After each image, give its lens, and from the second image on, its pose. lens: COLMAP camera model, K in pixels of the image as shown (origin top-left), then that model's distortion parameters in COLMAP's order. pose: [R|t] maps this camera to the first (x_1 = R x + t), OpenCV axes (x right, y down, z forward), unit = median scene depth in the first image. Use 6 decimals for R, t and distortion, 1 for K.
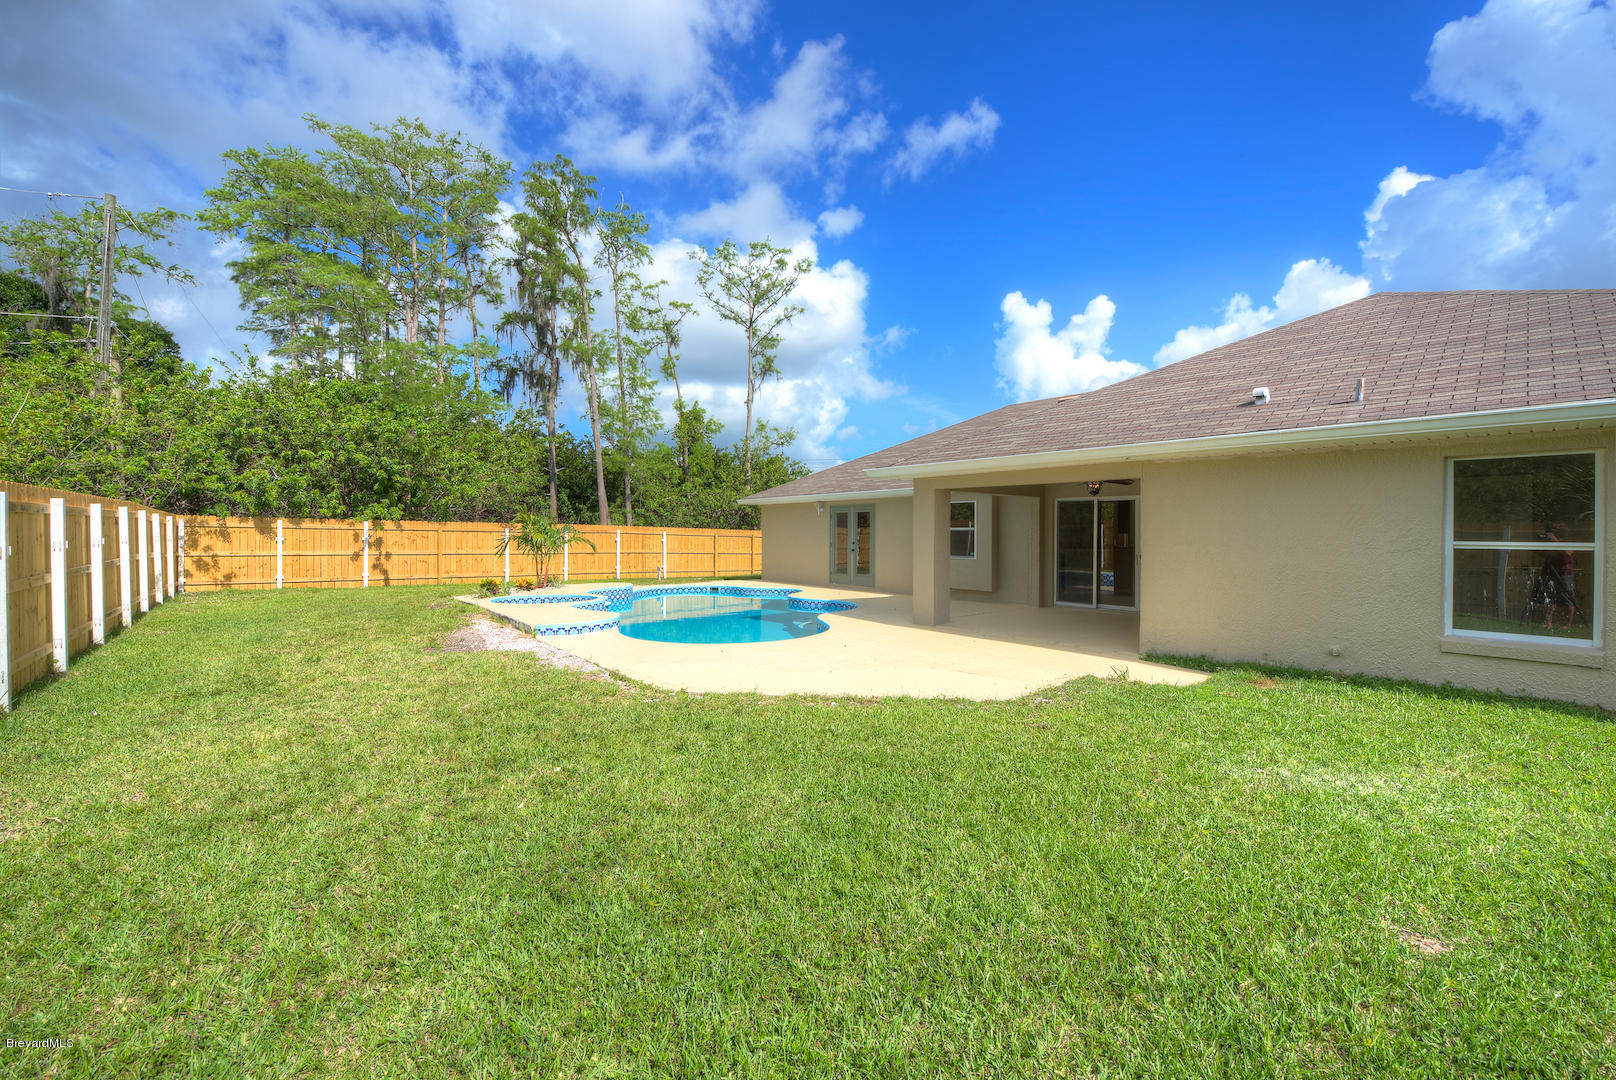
lens RADIAL K [[647.1, 0, 805.4], [0, 647.1, 541.6], [0, 0, 1]] dist [-0.020076, -0.000877]
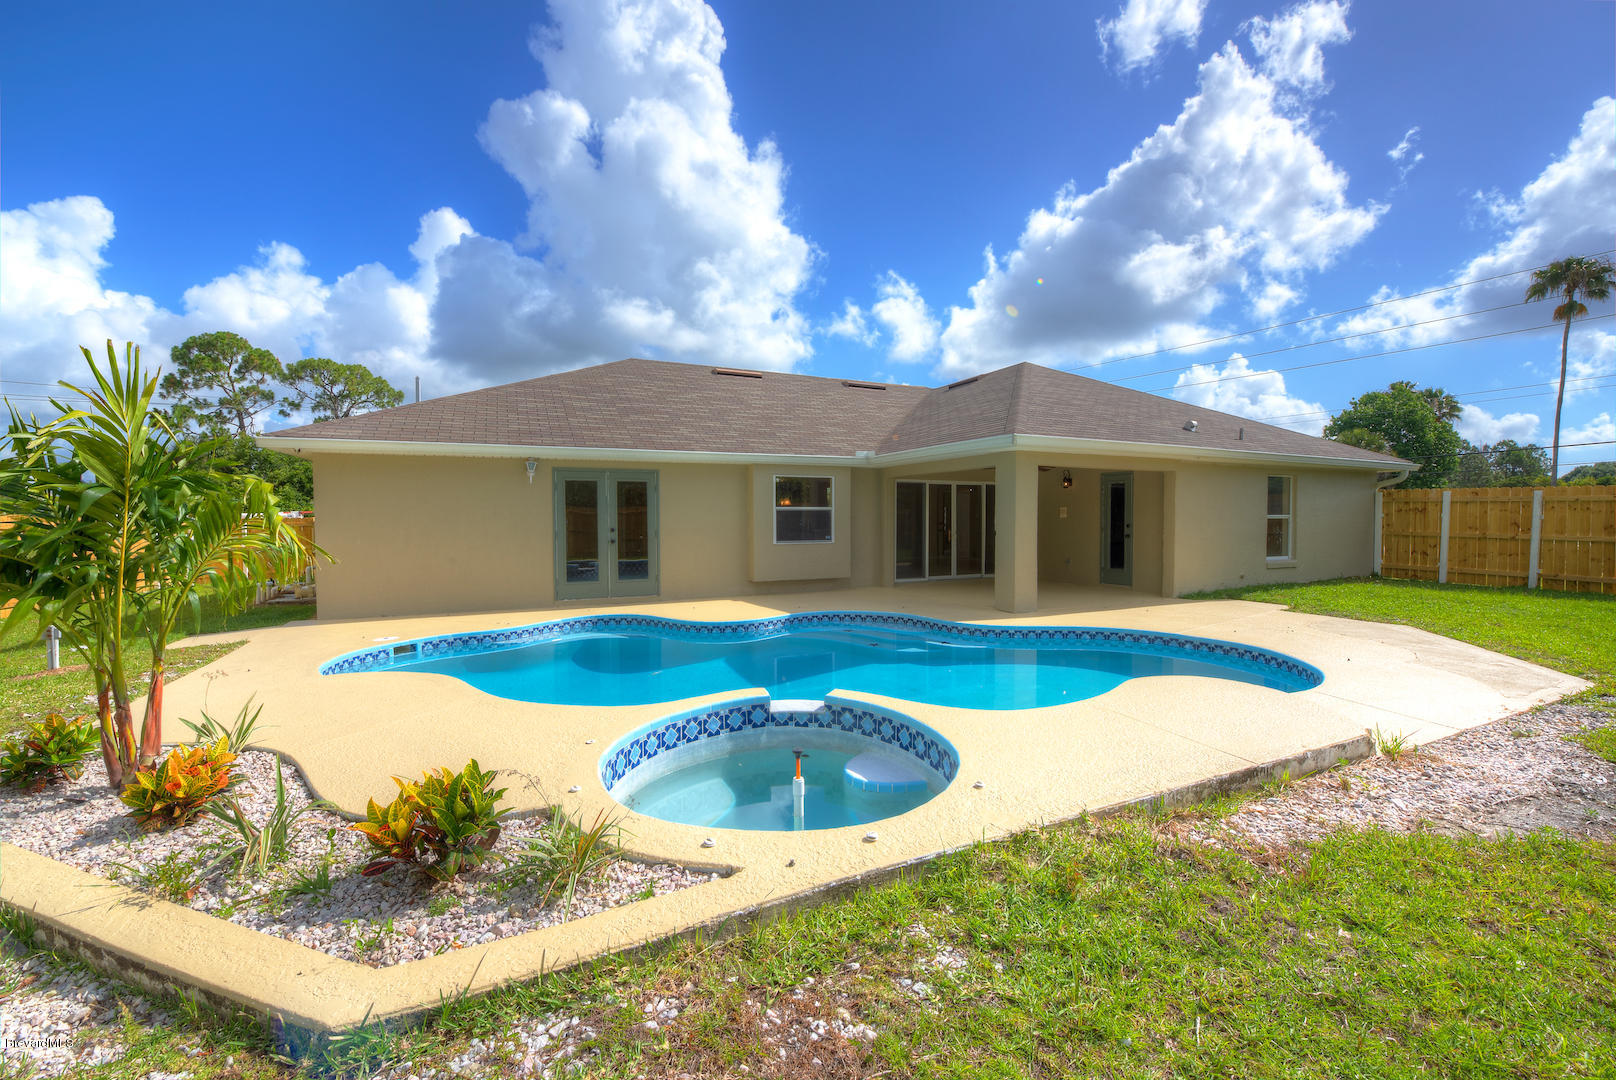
lens RADIAL K [[647.1, 0, 801.4], [0, 647.1, 540.3], [0, 0, 1]] dist [-0.020076, -0.000877]
pose [[0.271082, -0.040545, 0.961702, -0.269249], [0.019816, 0.999136, 0.036537, -0.004223], [-0.962352, 0.009152, 0.271651, 0.366967]]
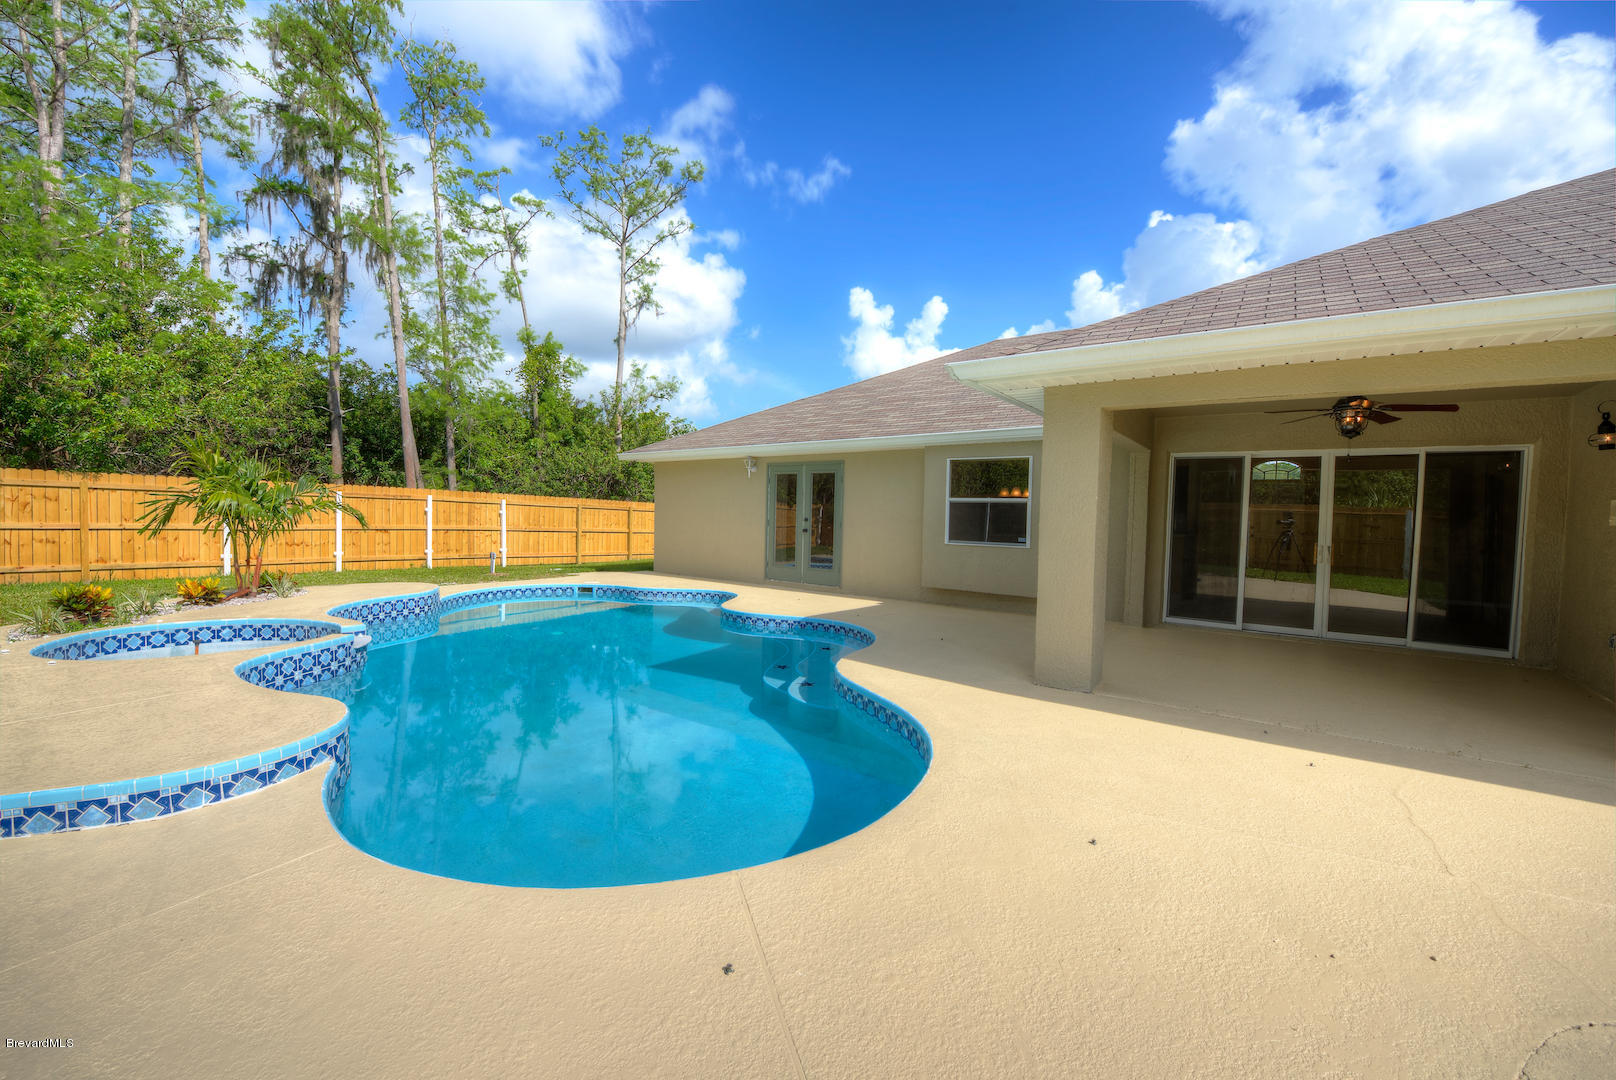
lens RADIAL K [[647.1, 0, 809.4], [0, 647.1, 541.6], [0, 0, 1]] dist [-0.020076, -0.000877]
pose [[0.975289, 0.008246, 0.220779, -0.038947], [-0.015794, 0.999349, 0.032446, 0.001619], [-0.220368, -0.035132, 0.974784, 0.197015]]
